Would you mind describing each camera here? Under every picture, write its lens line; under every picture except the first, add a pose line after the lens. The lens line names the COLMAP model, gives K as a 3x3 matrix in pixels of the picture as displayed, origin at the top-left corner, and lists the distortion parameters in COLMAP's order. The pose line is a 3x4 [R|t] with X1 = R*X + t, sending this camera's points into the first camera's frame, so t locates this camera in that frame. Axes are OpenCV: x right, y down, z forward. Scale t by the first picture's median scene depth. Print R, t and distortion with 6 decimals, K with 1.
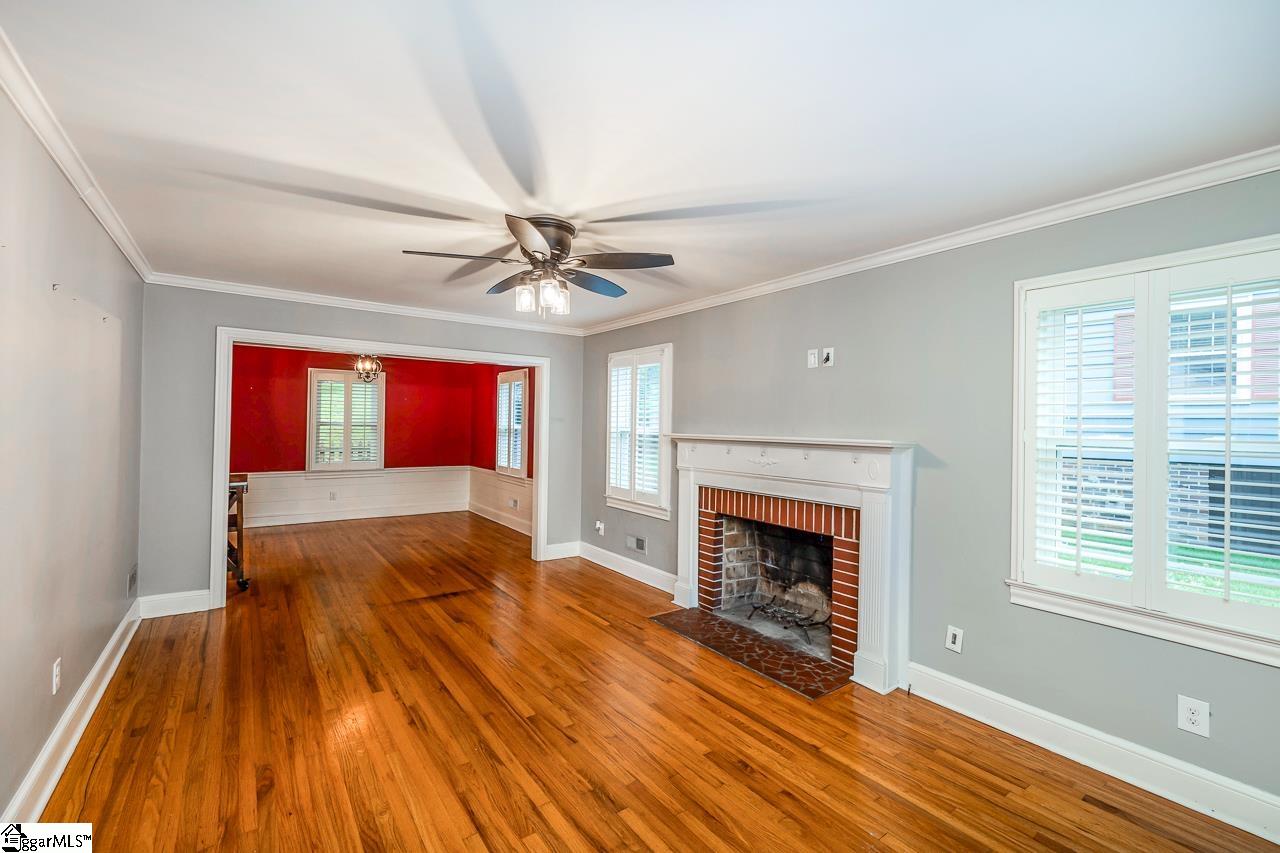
lens RADIAL K [[550.4, 0, 633.3], [0, 550.4, 421.8], [0, 0, 1]] dist [0.000622, 0.000054]
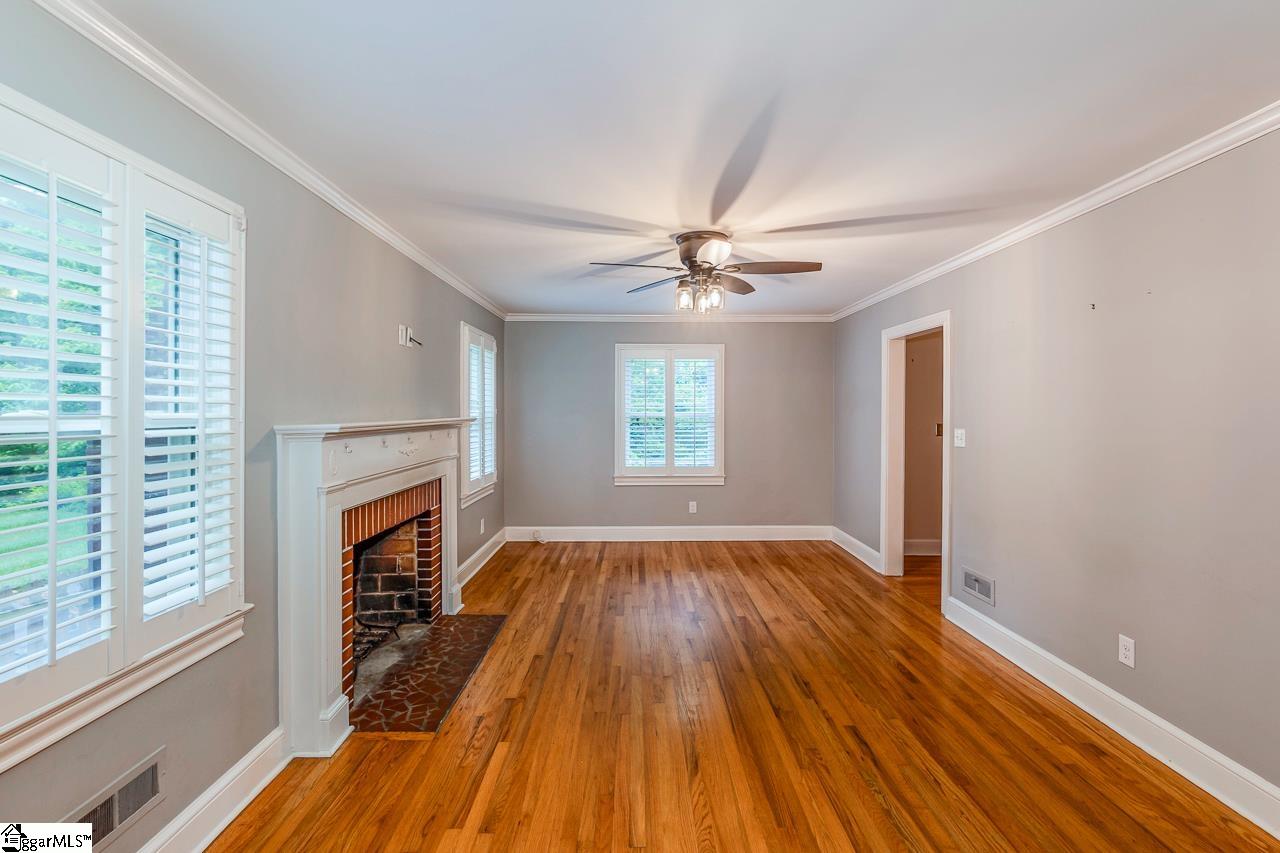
lens RADIAL K [[550.4, 0, 633.3], [0, 550.4, 421.8], [0, 0, 1]] dist [0.000622, 0.000054]
pose [[-0.810967, -0.031961, 0.584218, -0.780346], [-0.019991, 0.999438, 0.026926, -0.003031], [-0.584750, 0.010157, -0.811150, 2.180850]]
